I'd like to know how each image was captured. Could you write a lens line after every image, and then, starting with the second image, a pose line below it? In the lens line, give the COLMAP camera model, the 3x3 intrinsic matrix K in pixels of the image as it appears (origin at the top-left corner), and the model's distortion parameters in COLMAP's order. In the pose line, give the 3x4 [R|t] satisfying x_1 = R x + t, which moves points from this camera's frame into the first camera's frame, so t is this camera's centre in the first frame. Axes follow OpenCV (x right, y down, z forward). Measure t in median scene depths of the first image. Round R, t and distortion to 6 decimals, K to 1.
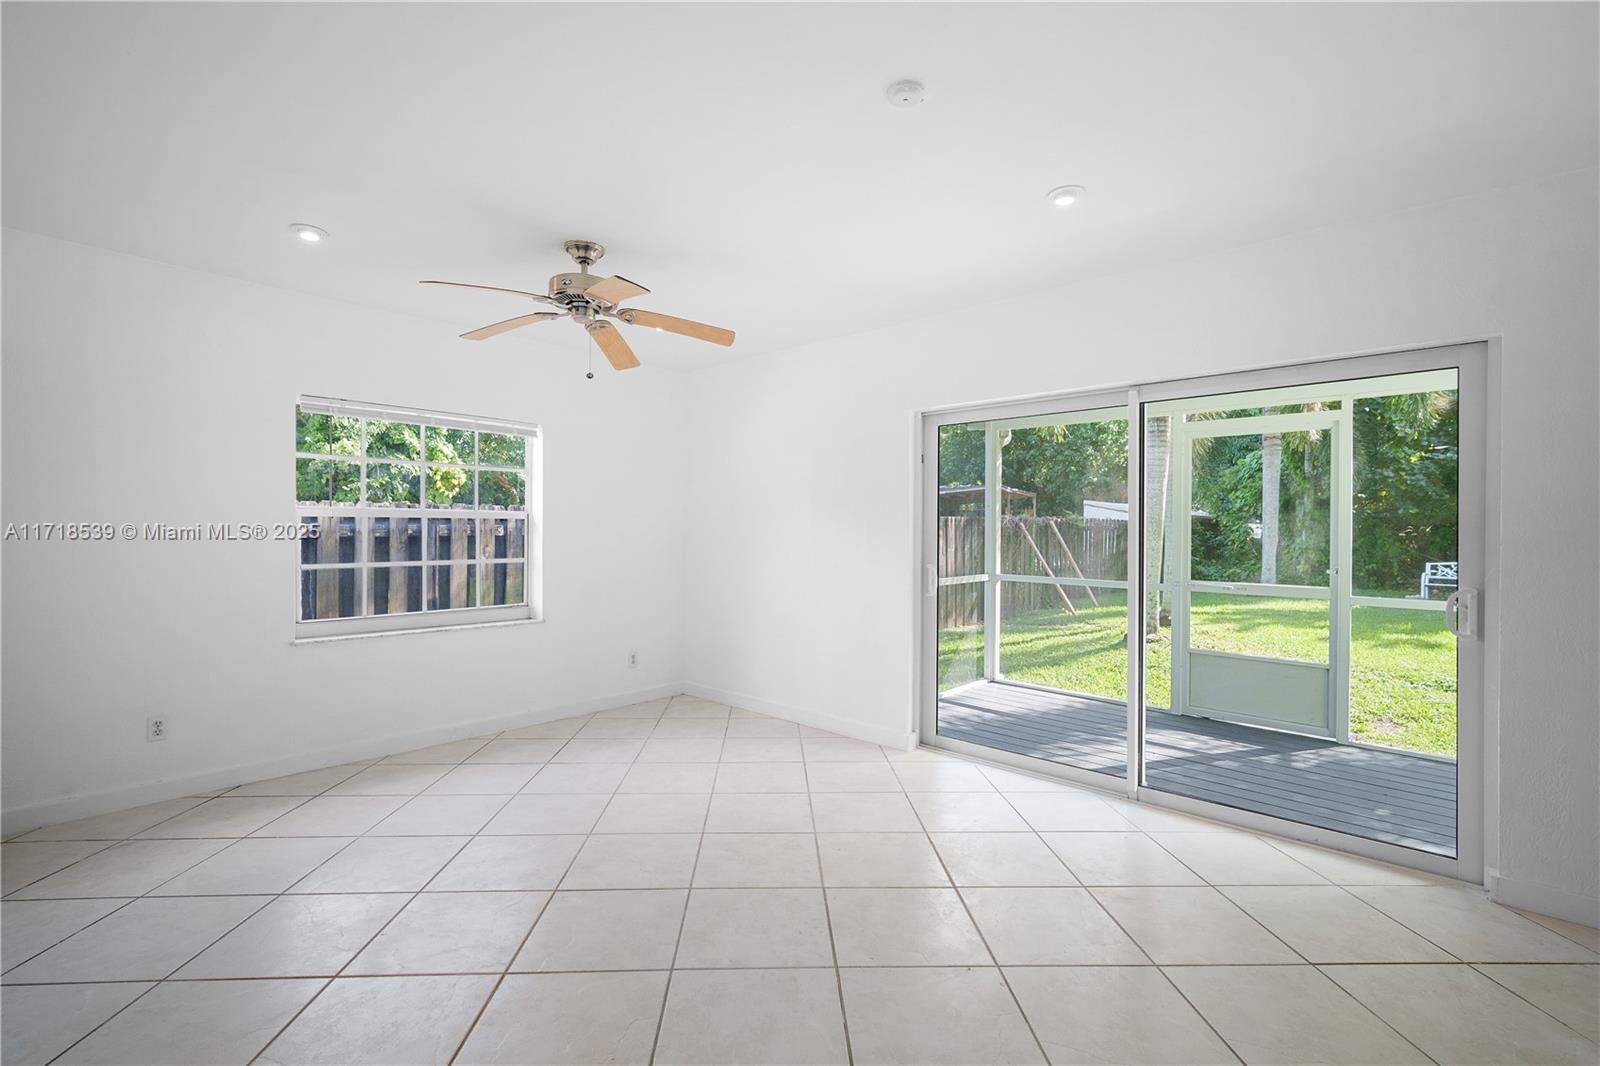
lens RADIAL K [[695.7, 0, 806.5], [0, 695.7, 526.3], [0, 0, 1]] dist [-0.001343, 0.000497]
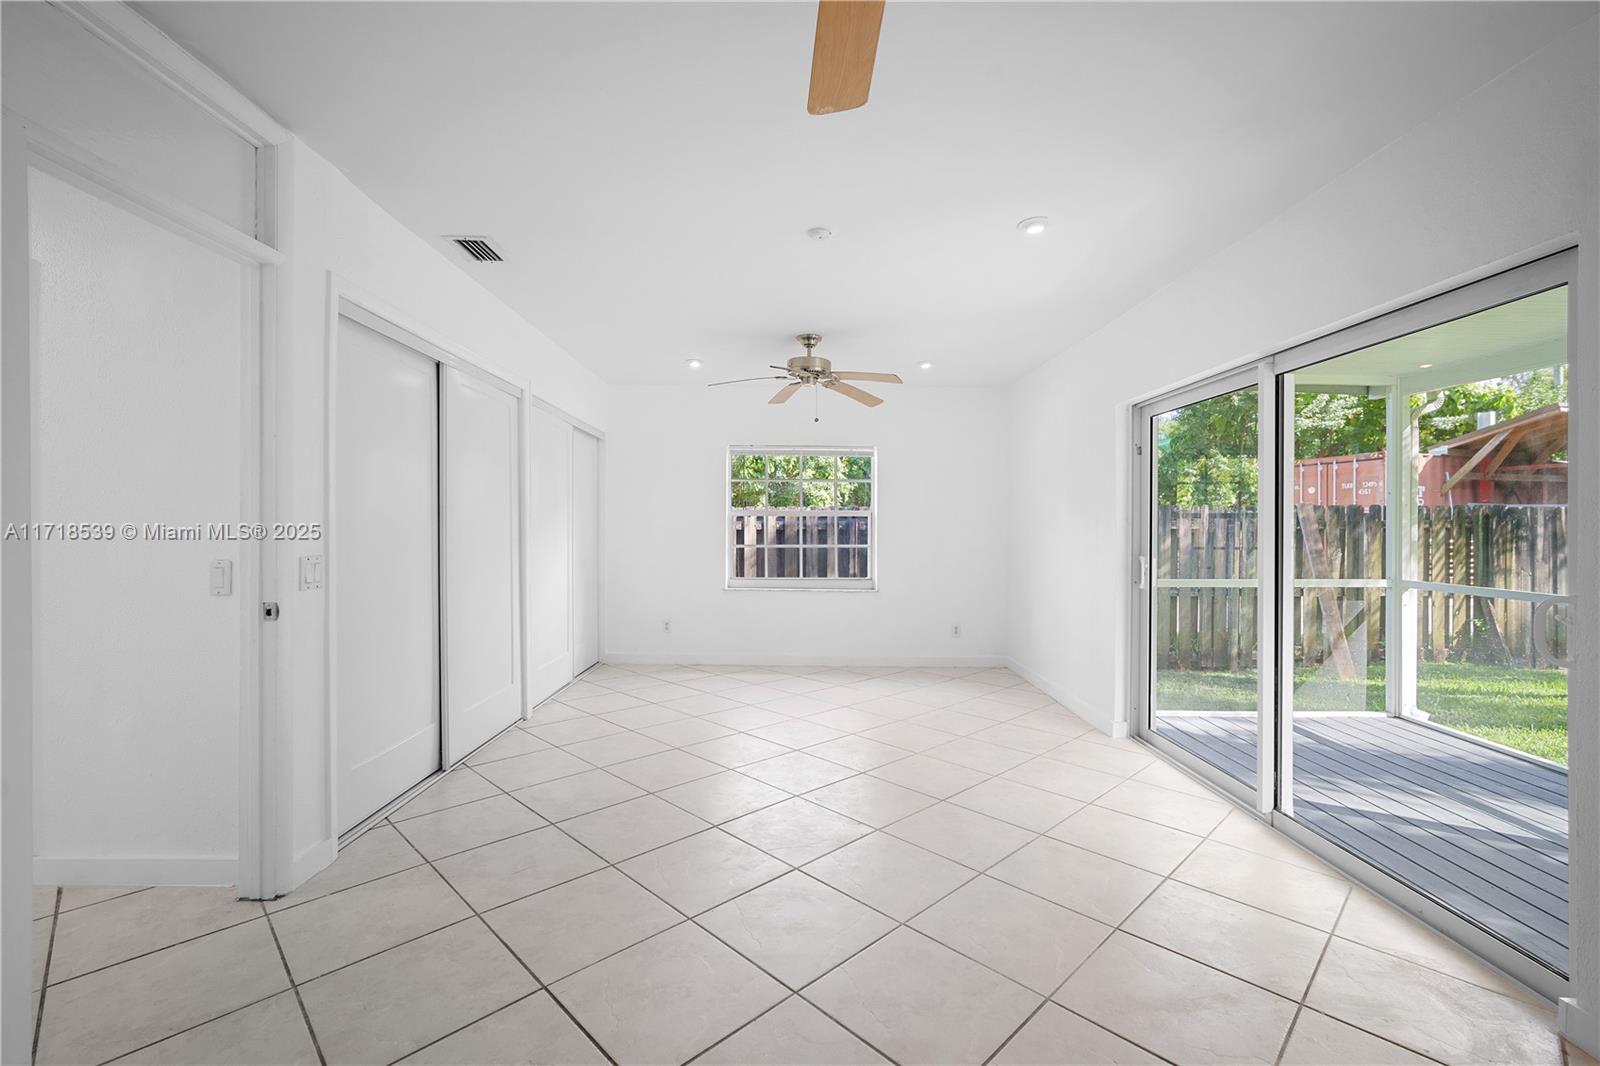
lens RADIAL K [[695.7, 0, 806.5], [0, 695.7, 526.3], [0, 0, 1]] dist [-0.001343, 0.000497]
pose [[0.680294, -0.001979, -0.732936, 0.600078], [0.004556, 0.999988, 0.001529, 0.007983], [0.732925, -0.004379, 0.680296, -0.029374]]
